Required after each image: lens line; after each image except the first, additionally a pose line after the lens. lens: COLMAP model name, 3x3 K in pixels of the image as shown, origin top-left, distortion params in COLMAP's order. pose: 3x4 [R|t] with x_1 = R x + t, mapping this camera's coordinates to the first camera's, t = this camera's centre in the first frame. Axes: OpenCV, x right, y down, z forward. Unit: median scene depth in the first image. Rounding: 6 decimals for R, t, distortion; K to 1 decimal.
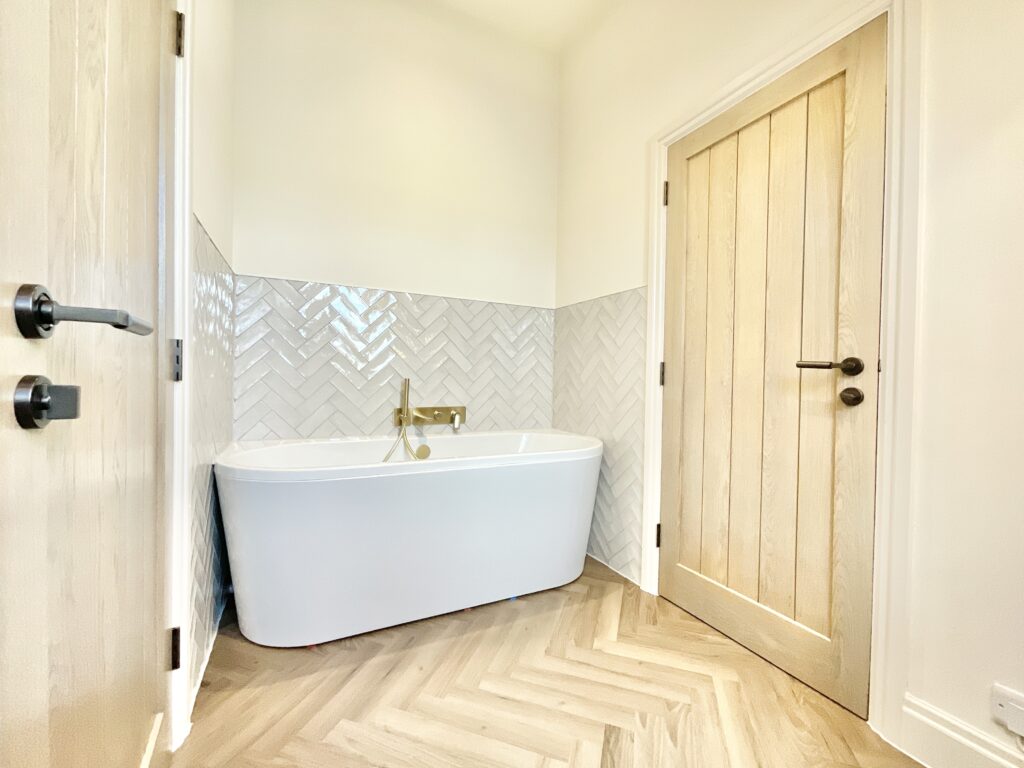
lens RADIAL K [[421.6, 0, 518.8], [0, 421.6, 382.9], [0, 0, 1]] dist [-0.000660, -0.000059]
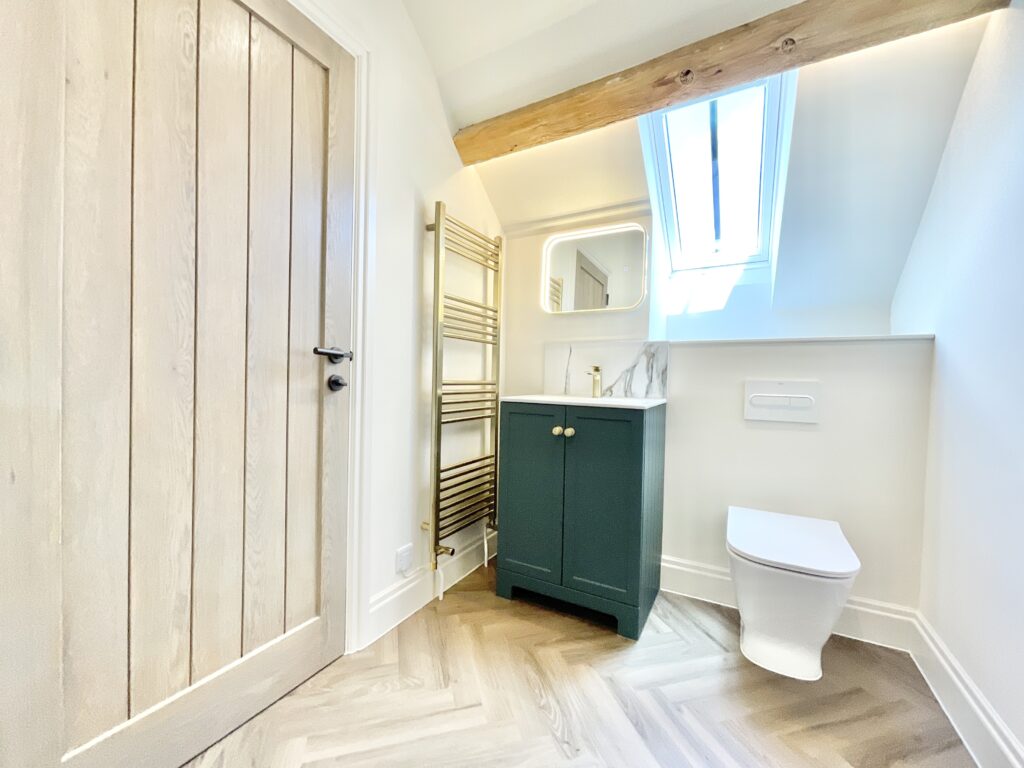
lens RADIAL K [[421.6, 0, 518.8], [0, 421.6, 382.9], [0, 0, 1]] dist [-0.000660, -0.000059]
pose [[-0.568838, -0.043797, 0.821283, -0.358699], [-0.027215, 0.999037, 0.034426, -0.016405], [-0.822000, -0.002768, -0.569481, 1.142457]]
